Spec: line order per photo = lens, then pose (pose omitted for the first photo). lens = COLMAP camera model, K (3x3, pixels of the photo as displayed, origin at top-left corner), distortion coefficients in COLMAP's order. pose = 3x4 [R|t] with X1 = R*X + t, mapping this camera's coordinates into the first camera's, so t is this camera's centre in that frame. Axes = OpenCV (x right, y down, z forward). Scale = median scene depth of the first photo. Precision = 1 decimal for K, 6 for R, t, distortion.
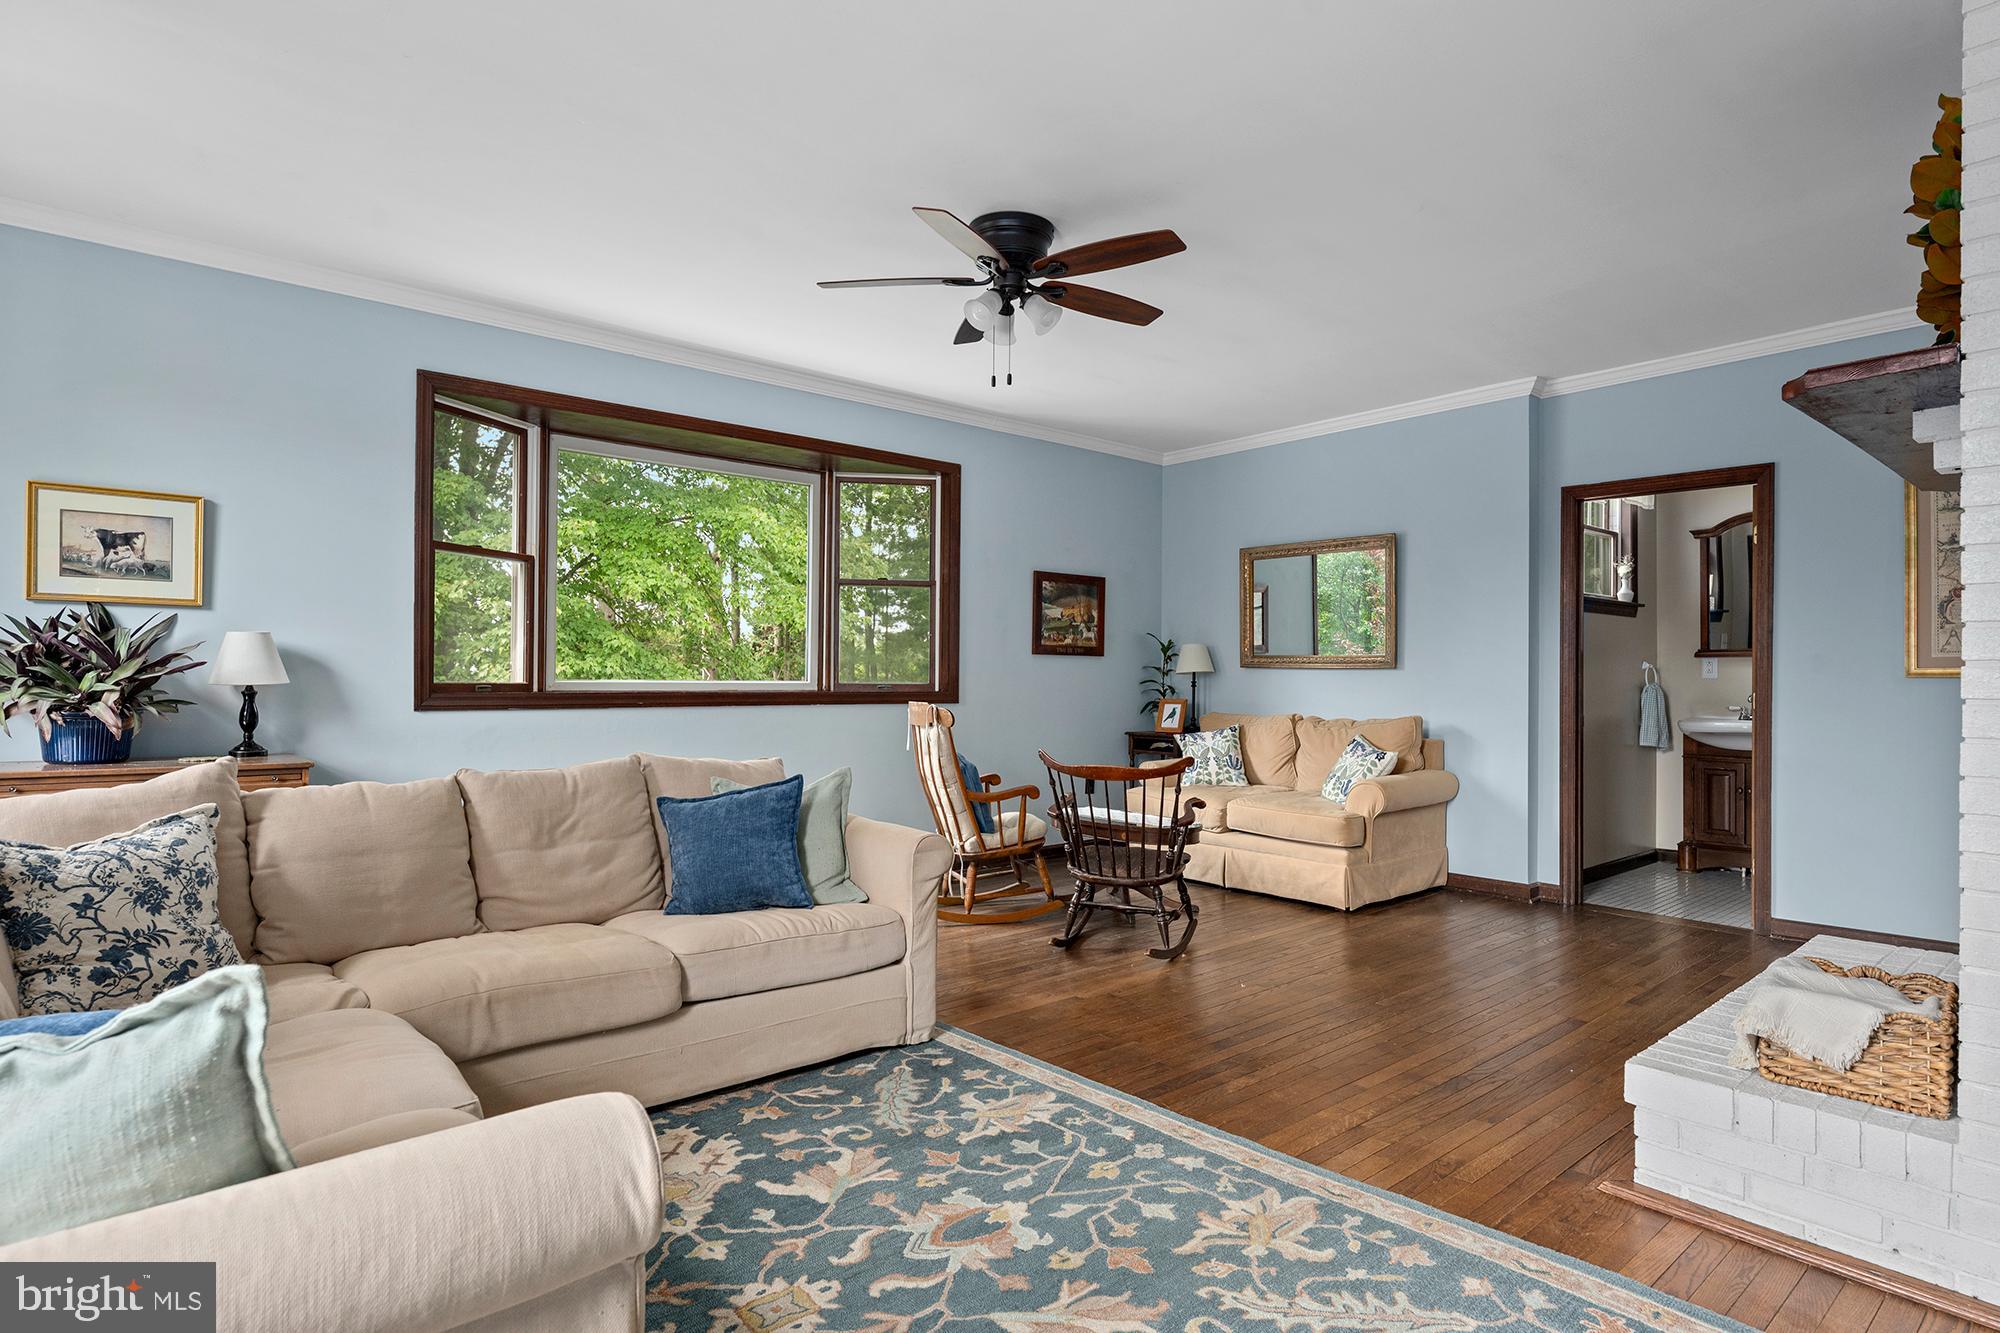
lens RADIAL K [[1049.2, 0, 1009.1], [0, 1049.2, 669.4], [0, 0, 1]] dist [0.000380, 0.000155]
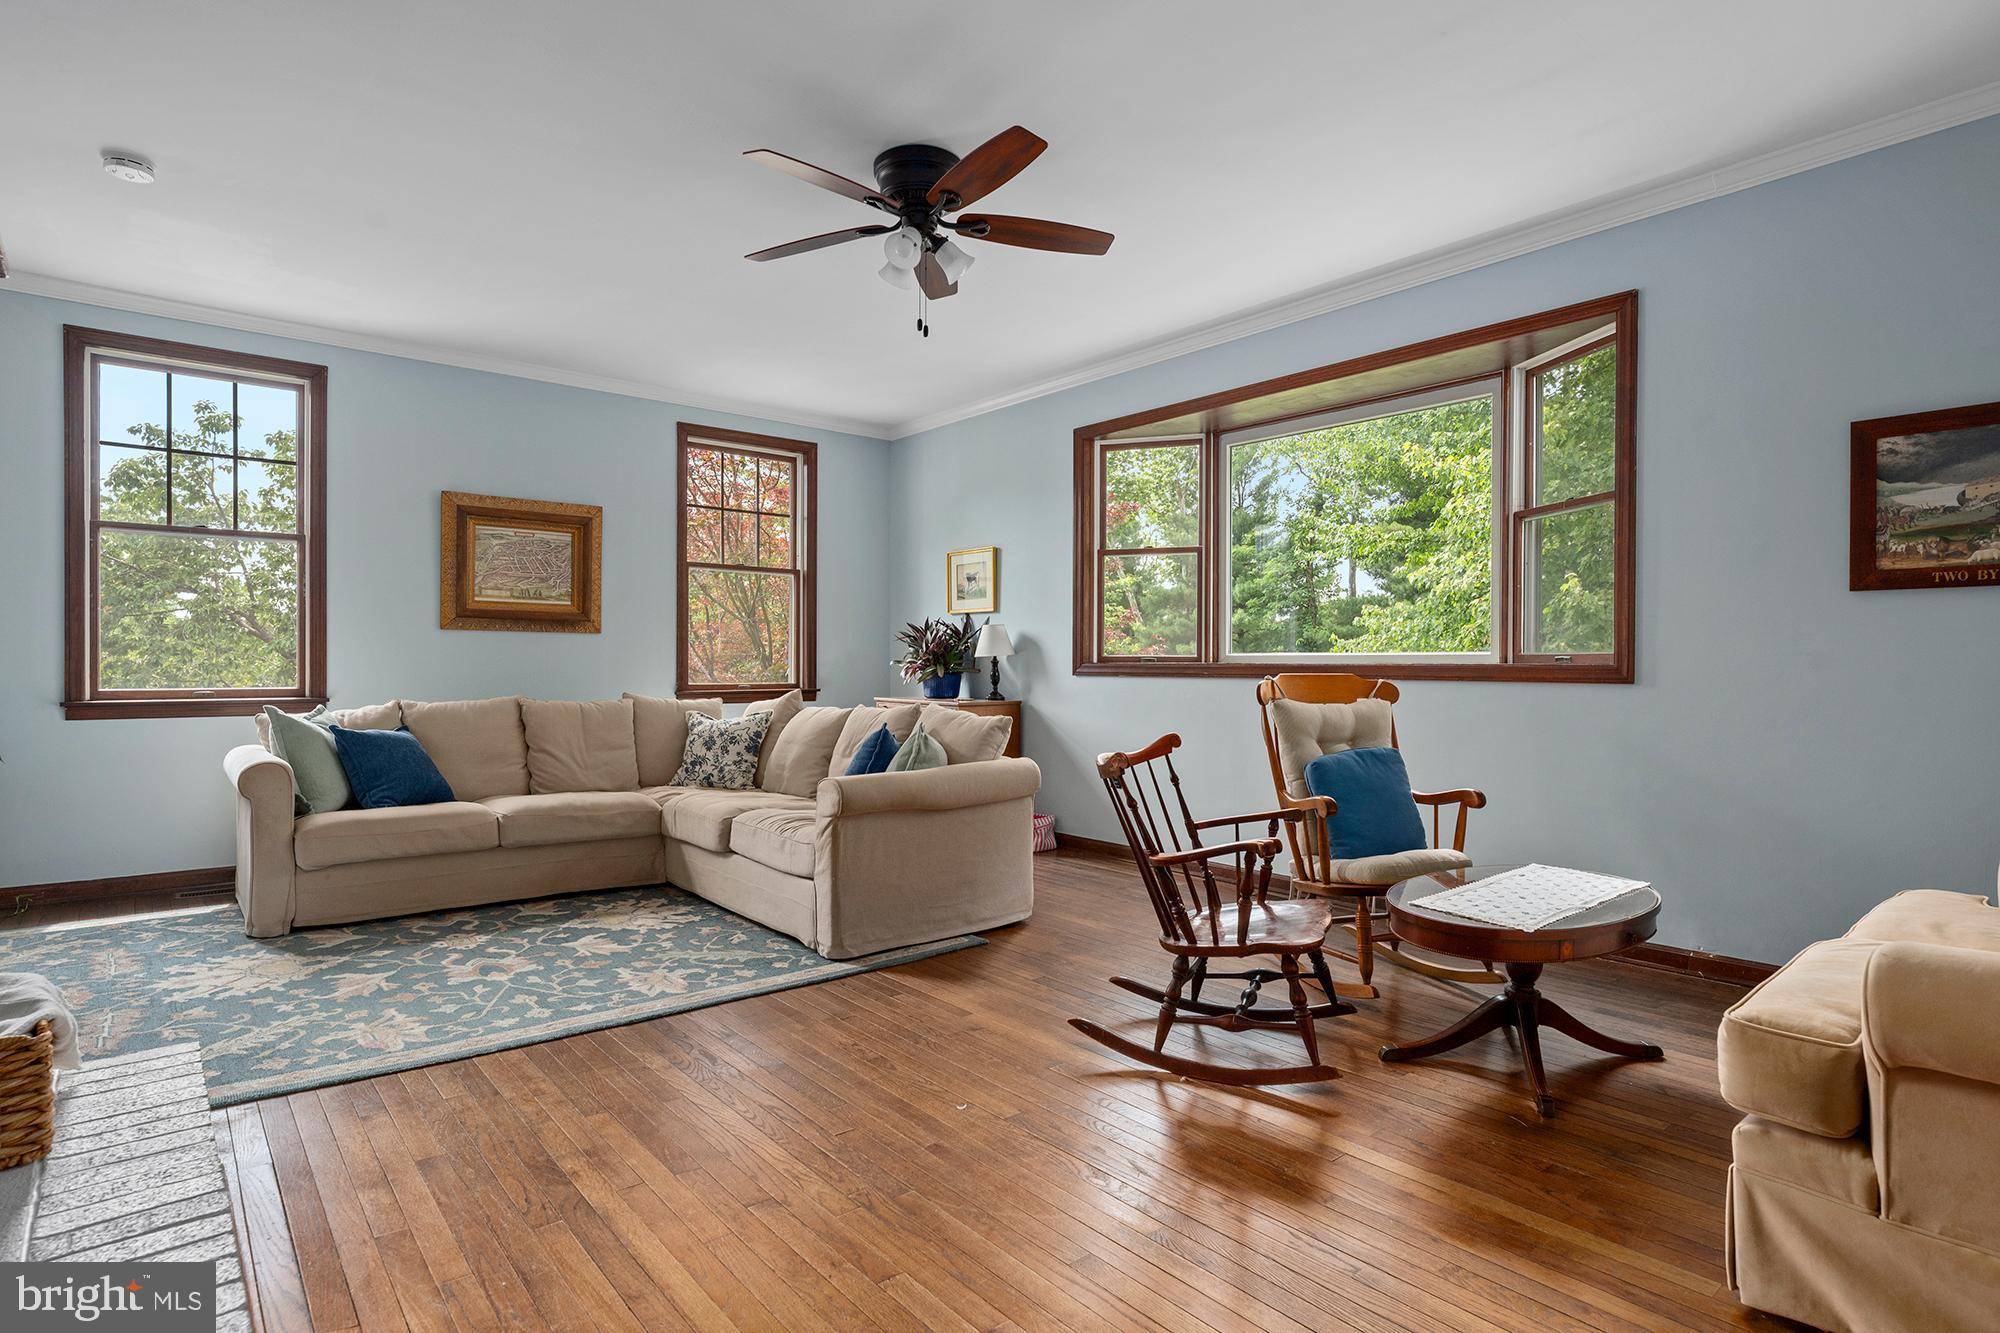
lens RADIAL K [[1024.5, 0, 1000.0], [0, 1024.5, 666.5], [0, 0, 1]] dist [0.001675, 0.000154]
pose [[-0.020454, -0.004328, -0.999781, 1.113335], [0.005285, 0.999976, -0.004437, 0.045973], [0.999777, -0.005375, -0.020430, 1.305546]]
